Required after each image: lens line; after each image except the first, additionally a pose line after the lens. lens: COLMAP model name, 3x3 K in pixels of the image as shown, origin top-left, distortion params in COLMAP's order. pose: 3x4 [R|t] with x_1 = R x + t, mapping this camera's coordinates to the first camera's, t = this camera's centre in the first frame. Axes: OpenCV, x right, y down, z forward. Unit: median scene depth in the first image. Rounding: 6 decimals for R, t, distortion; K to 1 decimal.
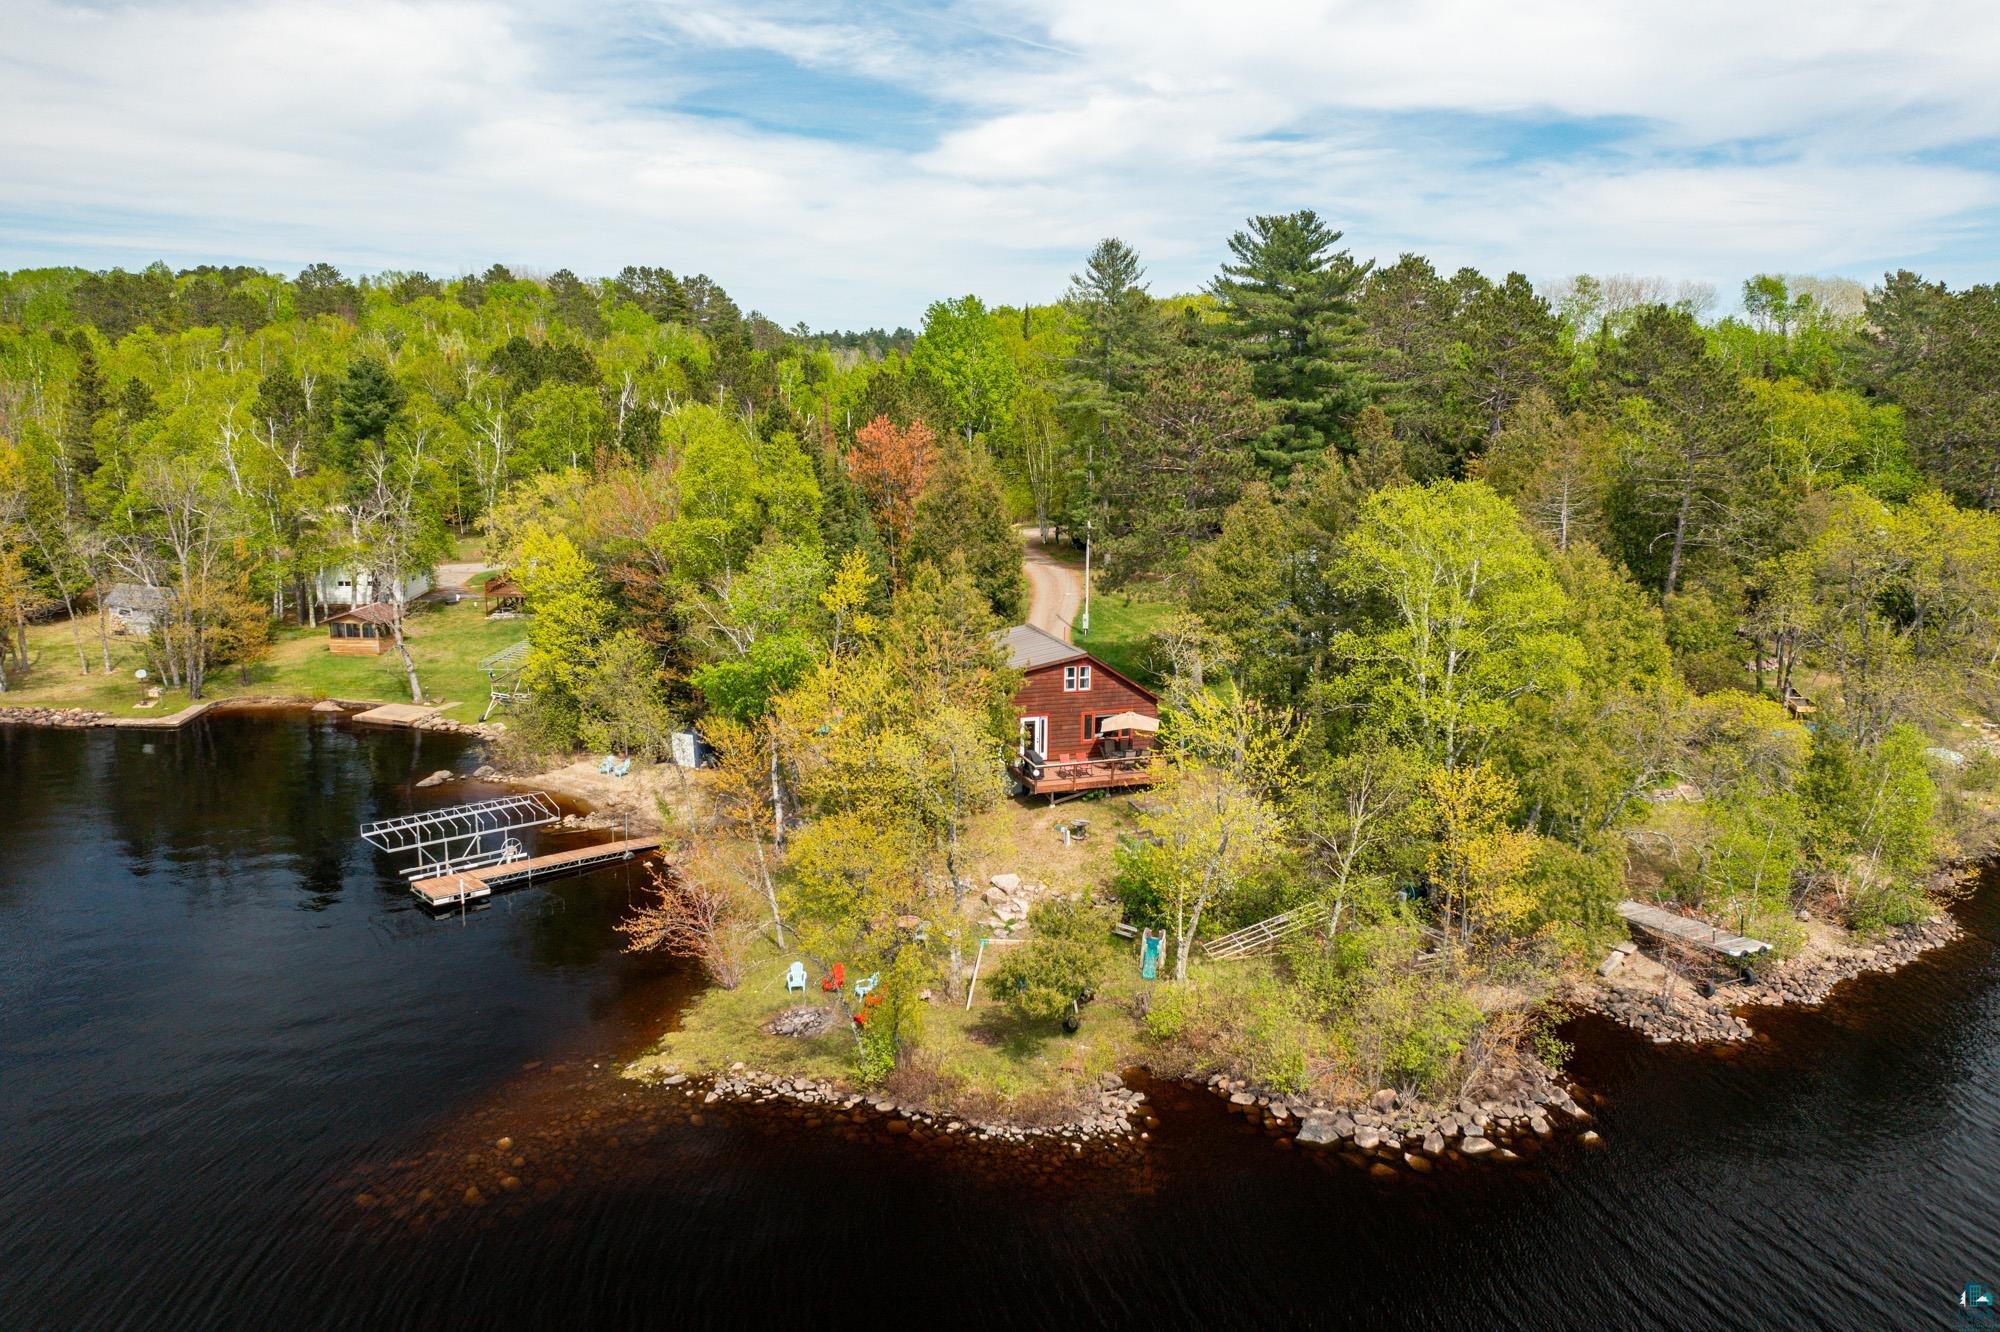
lens RADIAL K [[1578.4, 0, 1006.0], [0, 1578.4, 671.2], [0, 0, 1]] dist [-0.014980, 0.000966]
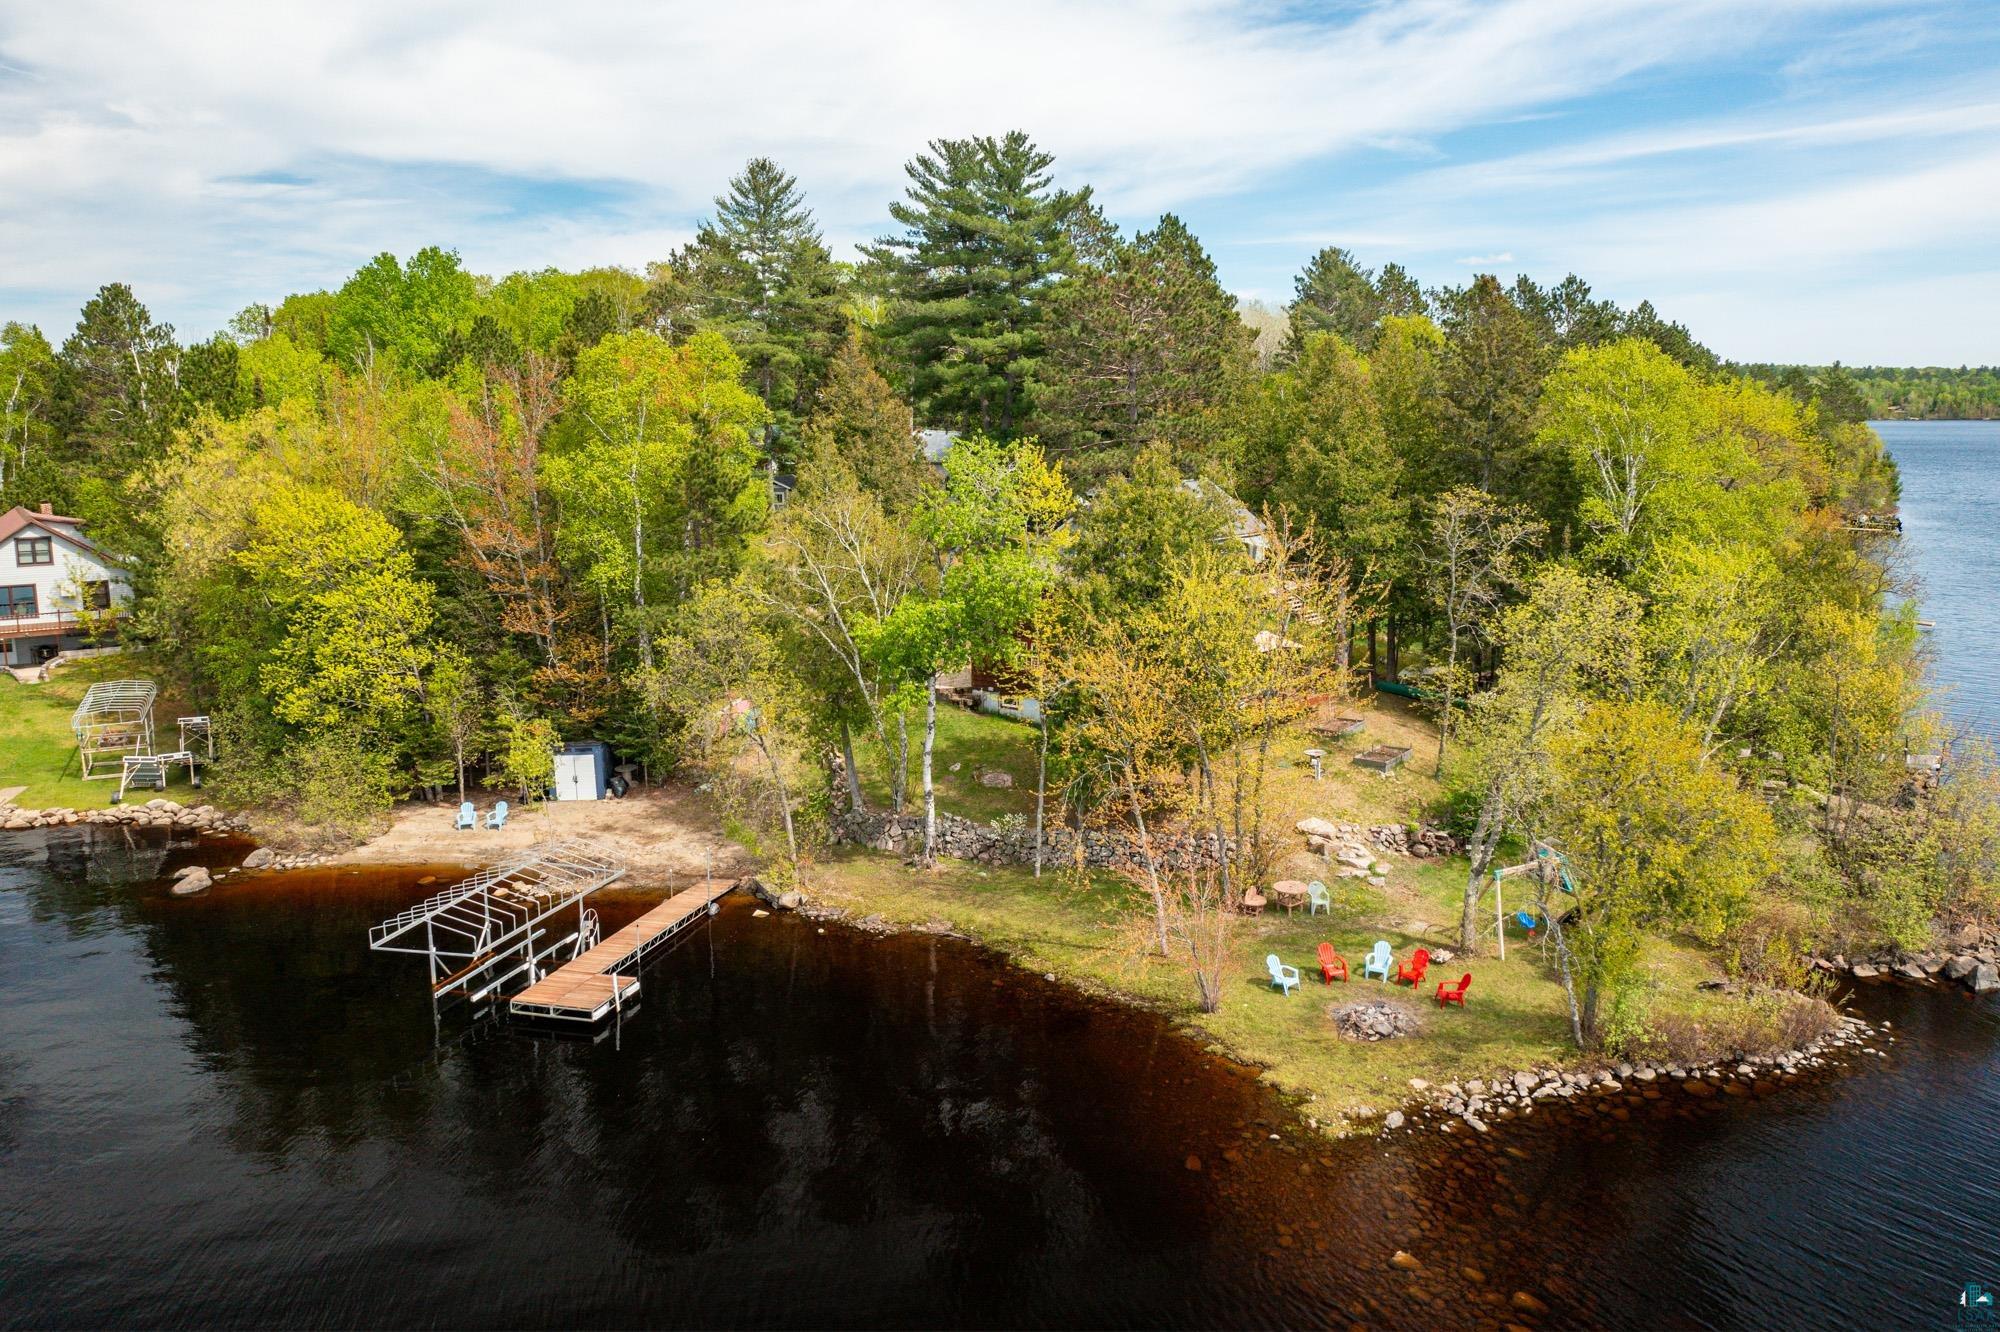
lens RADIAL K [[1578.4, 0, 1006.0], [0, 1578.4, 671.2], [0, 0, 1]] dist [-0.014980, 0.000966]
pose [[0.831338, -0.101172, 0.546480, -0.714663], [0.118952, 0.992896, 0.002862, 0.037113], [-0.542888, 0.062626, 0.837467, 0.490028]]
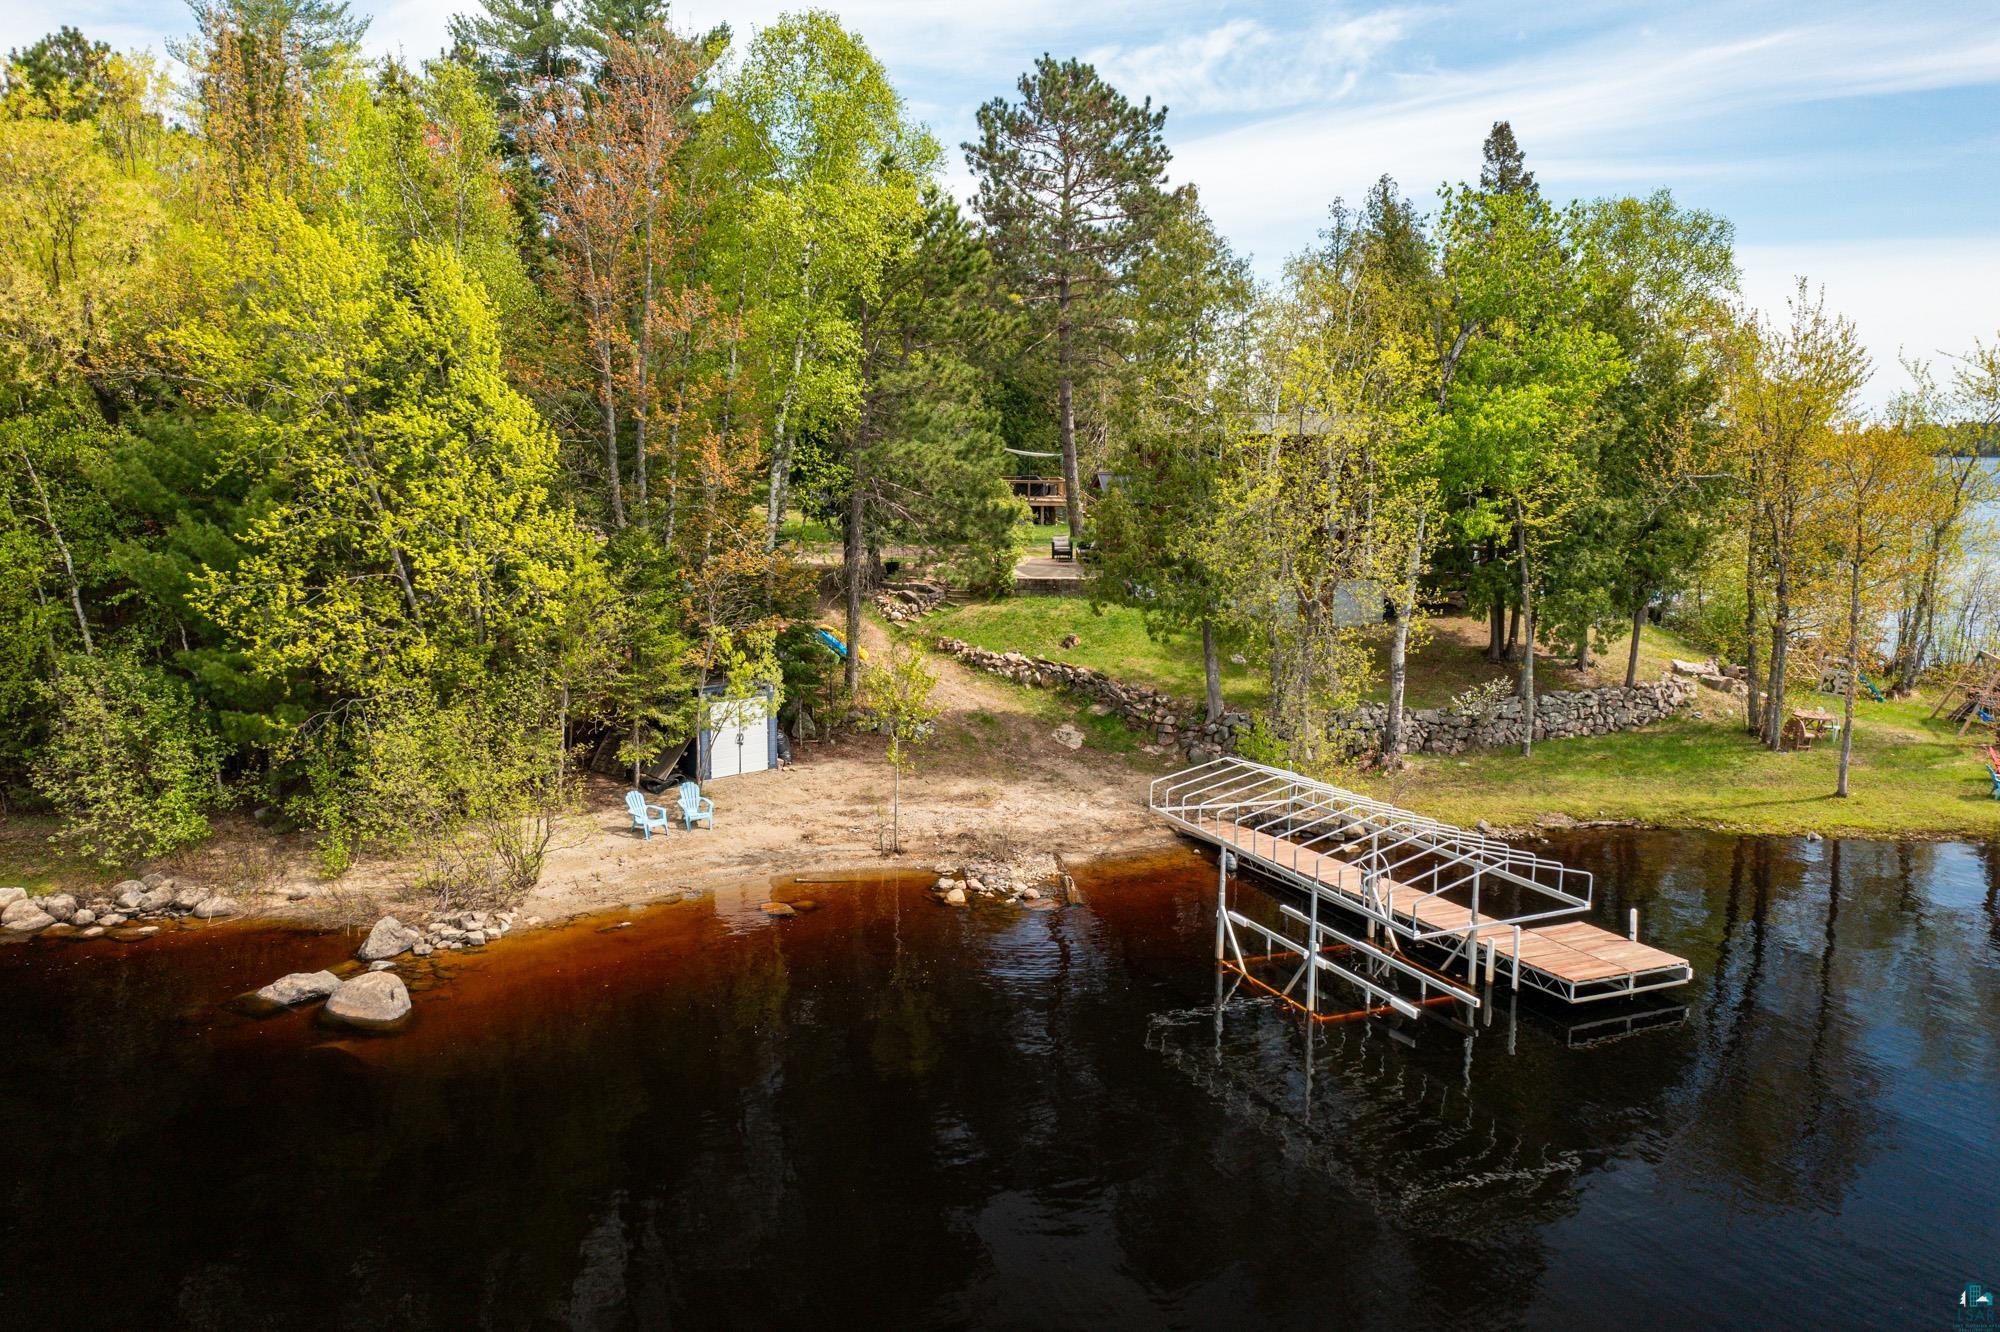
lens RADIAL K [[1578.4, 0, 1006.0], [0, 1578.4, 671.2], [0, 0, 1]] dist [-0.014980, 0.000966]
pose [[0.310146, -0.143182, 0.939845, -0.981425], [0.193976, 0.977327, 0.084881, 0.016436], [-0.930689, 0.155982, 0.330888, 1.314438]]
